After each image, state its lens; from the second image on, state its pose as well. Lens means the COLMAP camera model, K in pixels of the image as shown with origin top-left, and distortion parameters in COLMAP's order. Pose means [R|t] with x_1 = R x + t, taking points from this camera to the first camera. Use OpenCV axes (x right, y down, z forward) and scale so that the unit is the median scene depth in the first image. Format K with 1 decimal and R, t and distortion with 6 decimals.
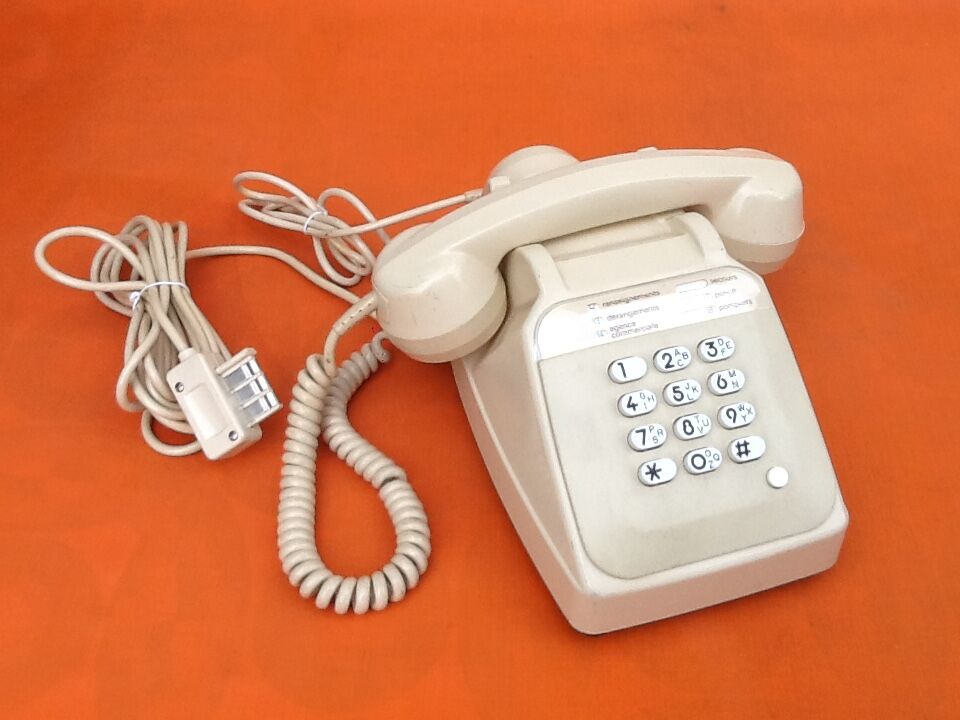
lens RADIAL K [[1229.7, 0, 480.0], [0, 1229.7, 360.0], [0, 0, 1]] dist [-0.004480, -0.023780]
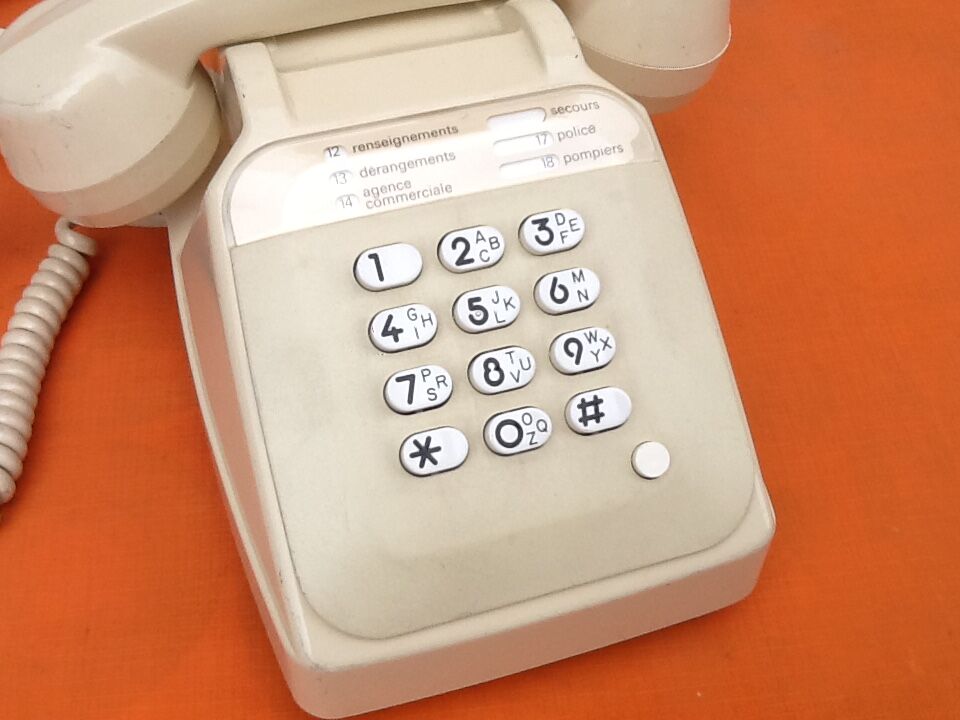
lens RADIAL K [[1229.7, 0, 480.0], [0, 1229.7, 360.0], [0, 0, 1]] dist [-0.004480, -0.023780]
pose [[0.999637, 0.012772, 0.023708, 0.148559], [-0.015226, 0.994204, 0.106426, -0.010005], [-0.022211, -0.106748, 0.994038, 0.440313]]
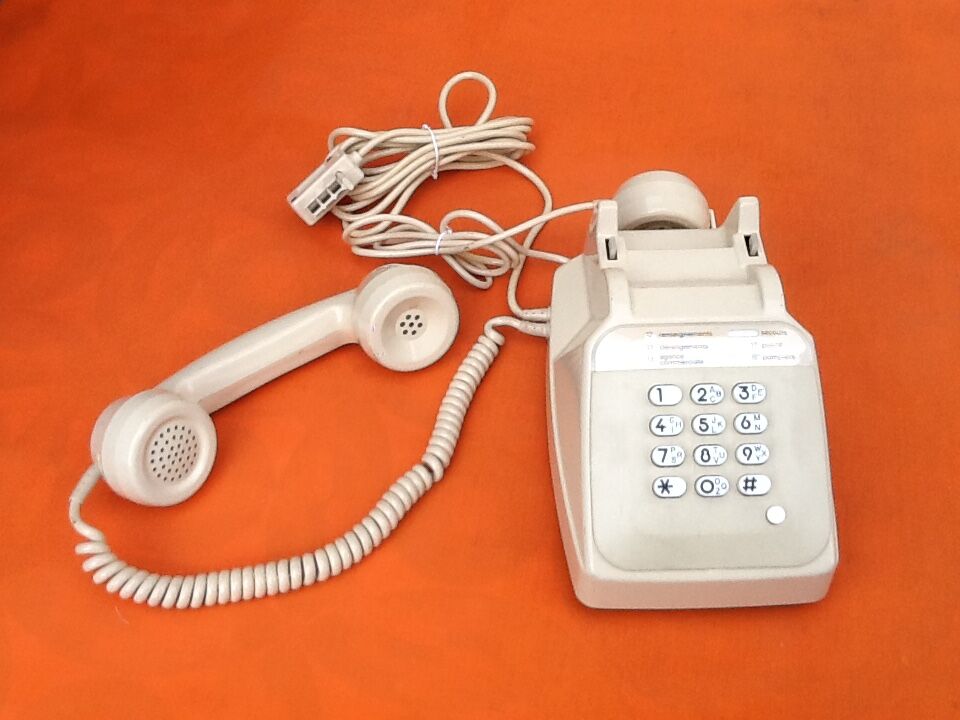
lens RADIAL K [[1229.7, 0, 480.0], [0, 1229.7, 360.0], [0, 0, 1]] dist [-0.004480, -0.023780]
pose [[0.961849, 0.206132, -0.179878, 0.153434], [-0.193564, 0.977397, 0.085023, -0.088905], [0.193338, -0.046961, 0.980008, -0.164200]]
